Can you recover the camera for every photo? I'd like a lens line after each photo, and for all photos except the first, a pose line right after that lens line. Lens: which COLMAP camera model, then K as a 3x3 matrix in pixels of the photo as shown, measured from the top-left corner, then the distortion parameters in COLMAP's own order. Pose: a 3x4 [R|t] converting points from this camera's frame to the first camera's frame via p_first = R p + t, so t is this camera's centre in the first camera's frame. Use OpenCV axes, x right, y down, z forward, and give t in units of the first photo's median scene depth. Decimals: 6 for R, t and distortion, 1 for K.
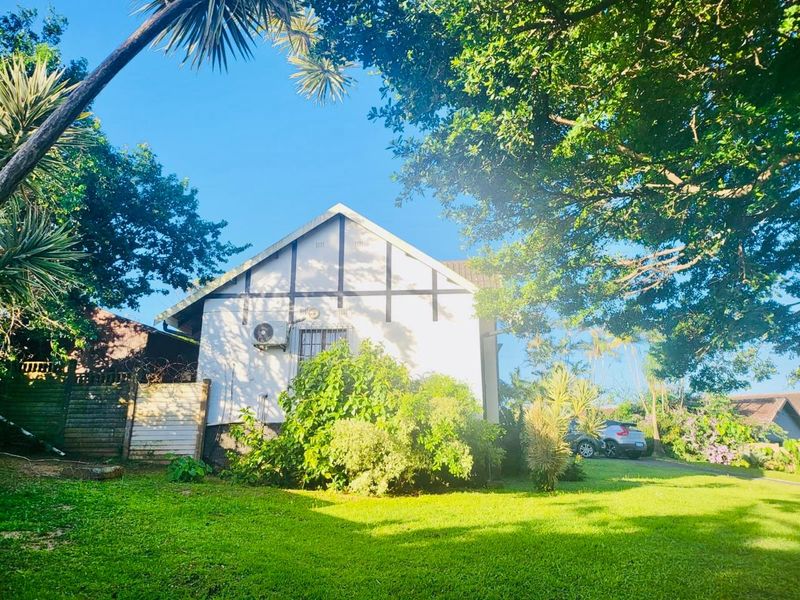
lens RADIAL K [[578.2, 0, 400.0], [0, 578.2, 300.0], [0, 0, 1]] dist [-0.006854, -0.004021]
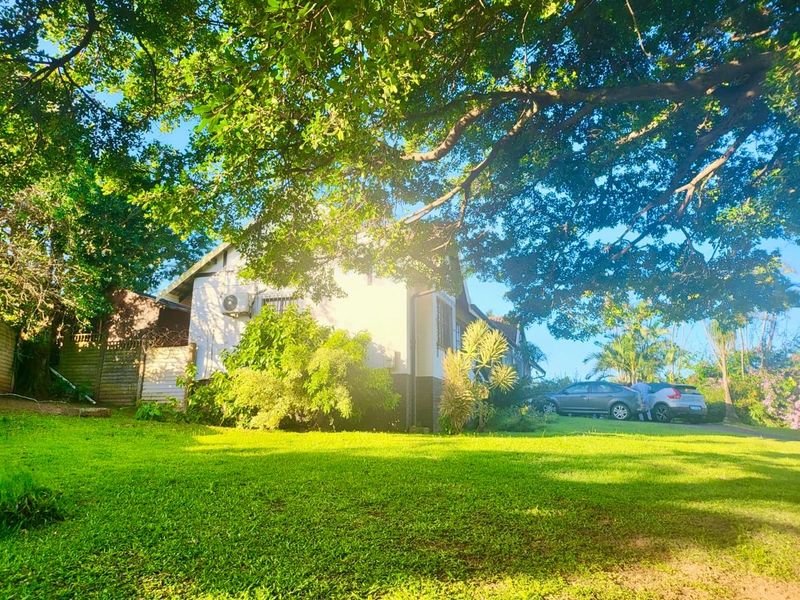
lens RADIAL K [[578.2, 0, 400.0], [0, 578.2, 300.0], [0, 0, 1]] dist [-0.006854, -0.004021]
pose [[0.964527, -0.046691, -0.259823, 0.404070], [0.056932, 0.997864, 0.032026, 0.031983], [0.257773, -0.045682, 0.965125, -0.060887]]
